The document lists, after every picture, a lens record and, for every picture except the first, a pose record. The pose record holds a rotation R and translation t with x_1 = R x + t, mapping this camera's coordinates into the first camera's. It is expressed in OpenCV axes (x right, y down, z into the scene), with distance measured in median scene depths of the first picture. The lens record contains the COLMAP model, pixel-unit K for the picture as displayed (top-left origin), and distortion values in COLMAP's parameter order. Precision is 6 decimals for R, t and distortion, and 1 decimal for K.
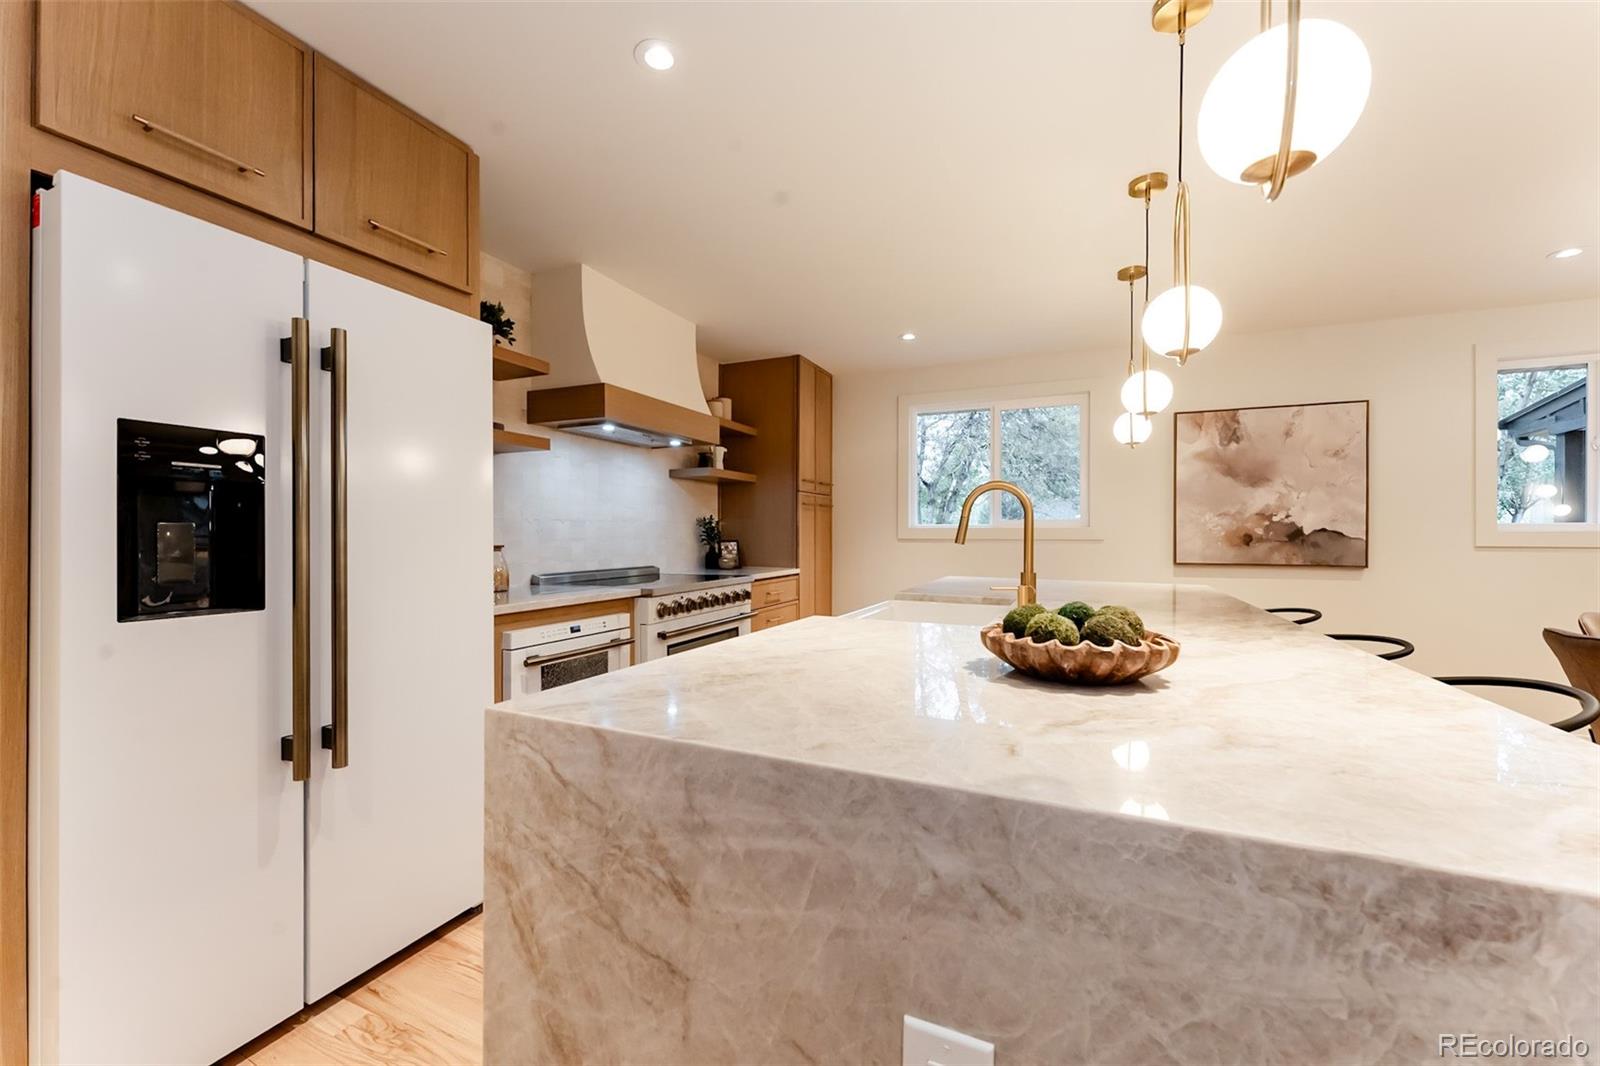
lens RADIAL K [[642.5, 0, 797.0], [0, 642.5, 537.2], [0, 0, 1]] dist [0.000726, -0.000153]
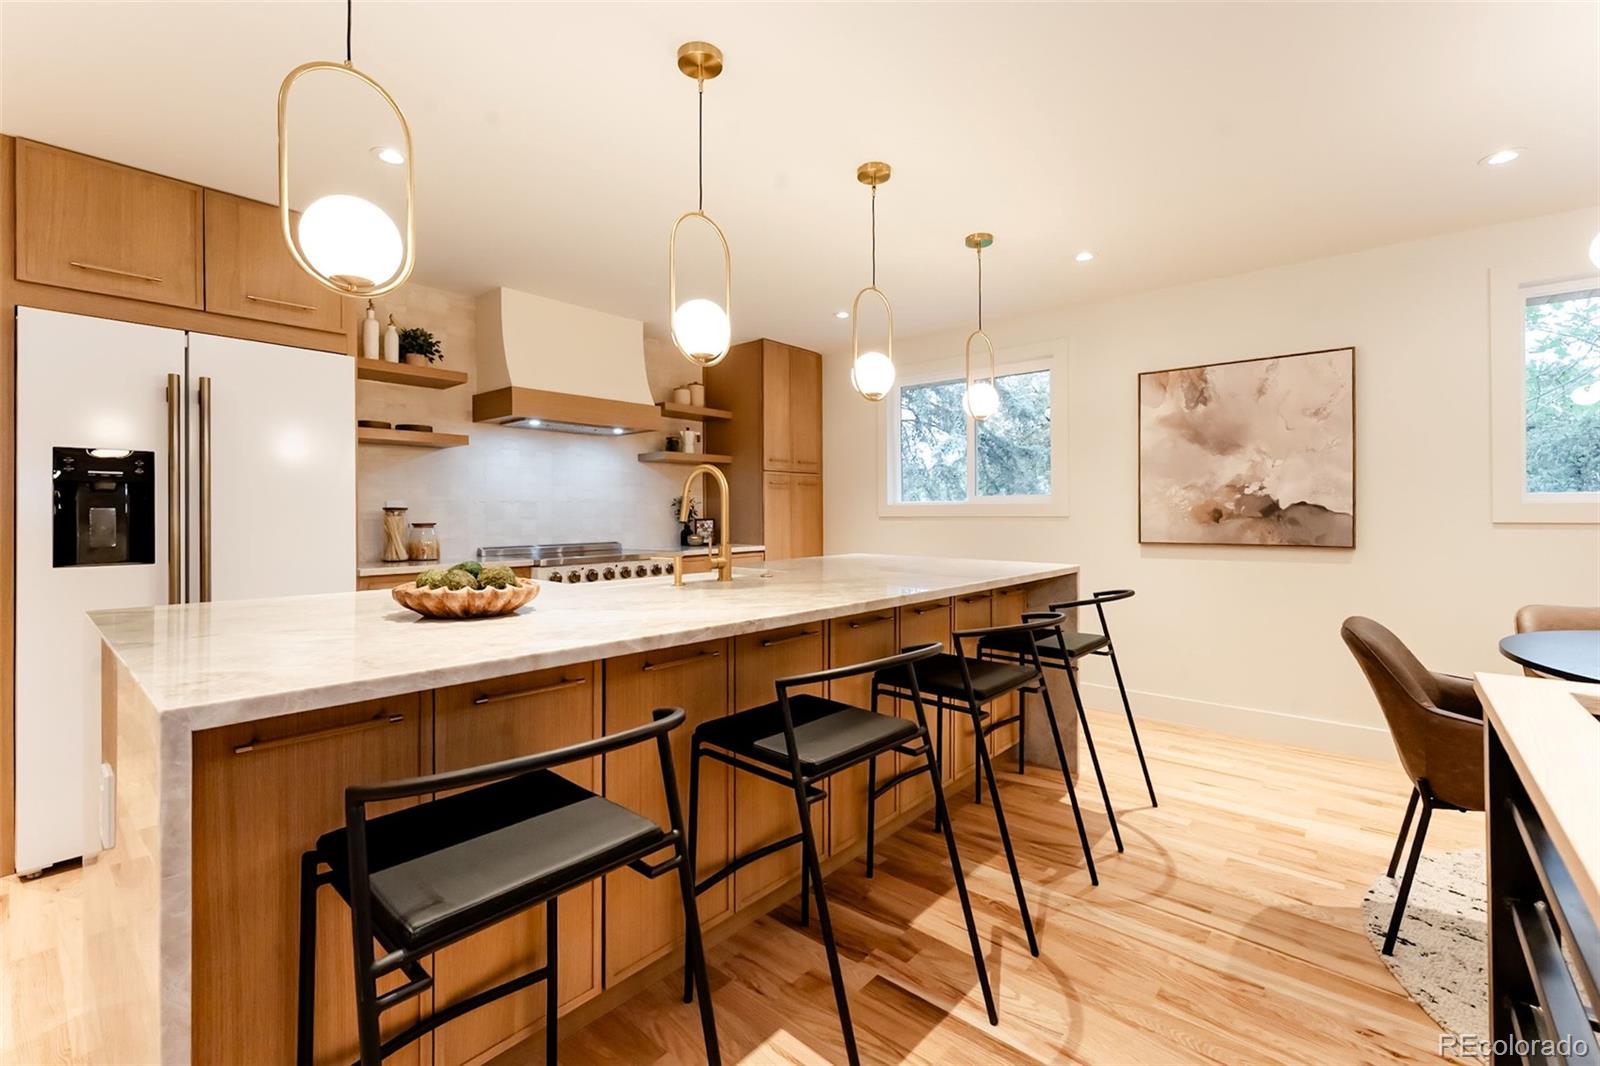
lens RADIAL K [[692.3, 0, 786.2], [0, 692.3, 521.2], [0, 0, 1]] dist [0.003455, -0.000369]
pose [[0.959068, -0.003084, -0.283158, 0.420730], [0.004822, 0.999974, 0.005439, 0.003653], [0.283133, -0.006581, 0.959058, -0.067742]]
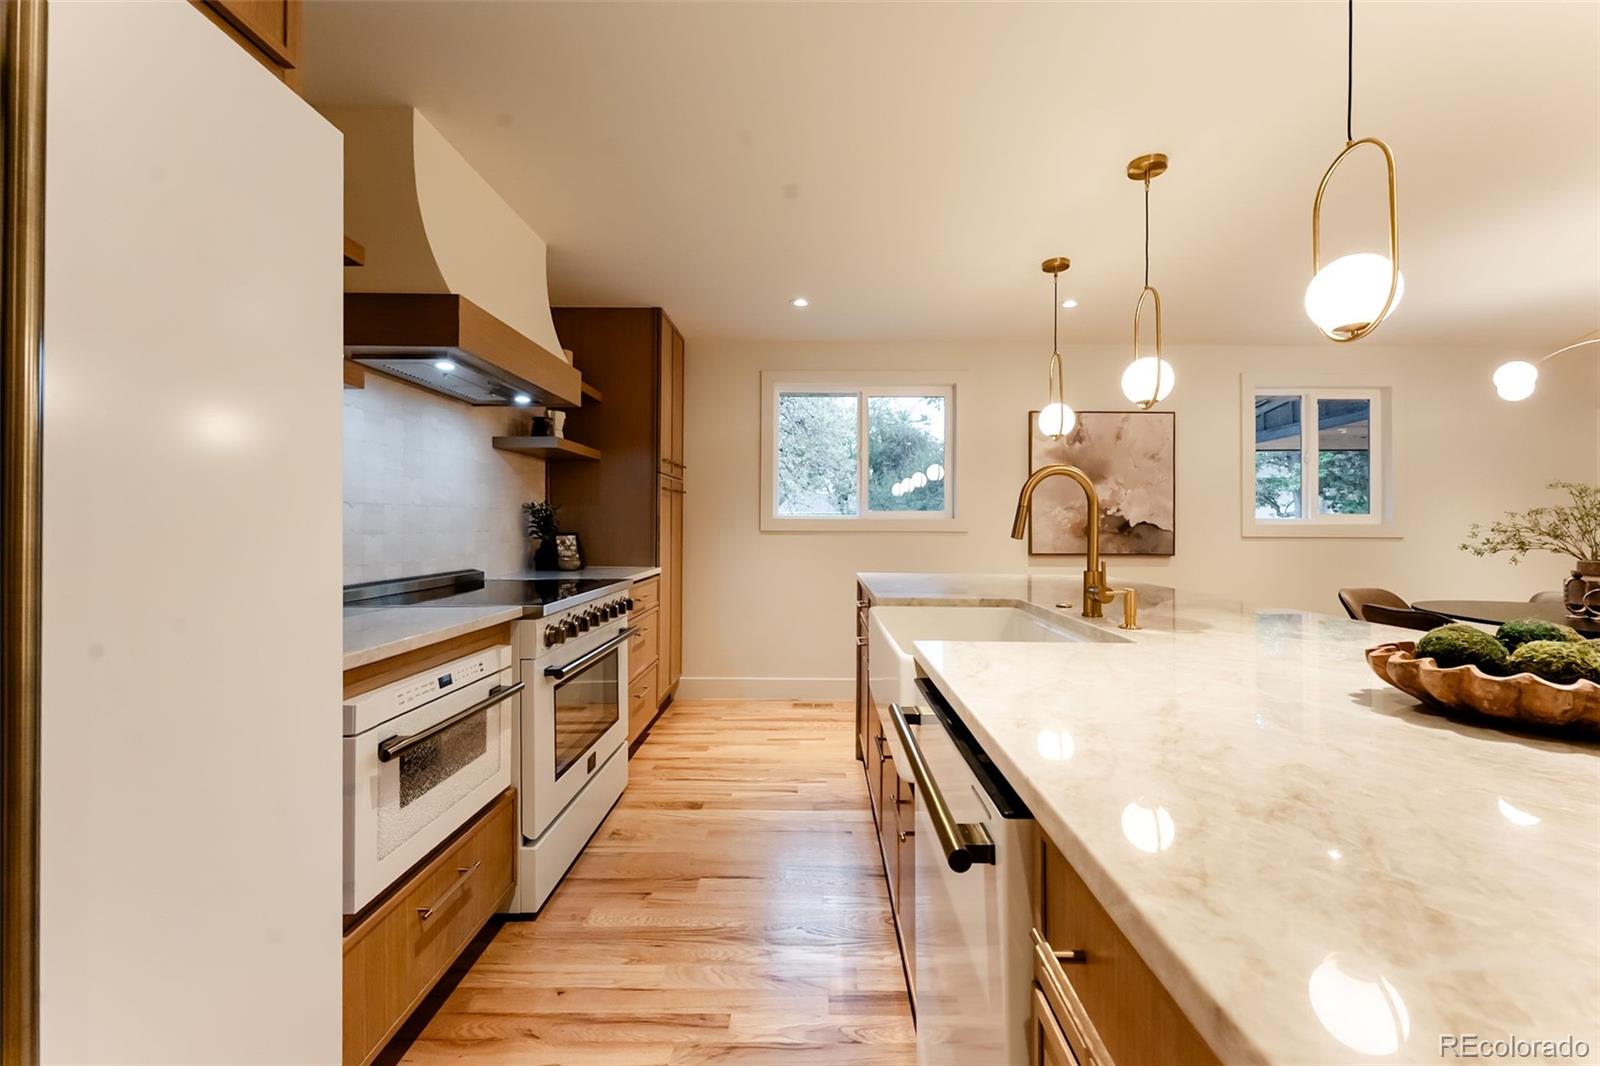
lens RADIAL K [[642.5, 0, 811.2], [0, 642.5, 523.9], [0, 0, 1]] dist [0.000726, -0.000153]
pose [[0.909020, 0.003122, 0.416741, -0.194734], [-0.000461, 0.999979, -0.006486, -0.001562], [-0.416752, 0.005704, 0.909002, 0.204326]]
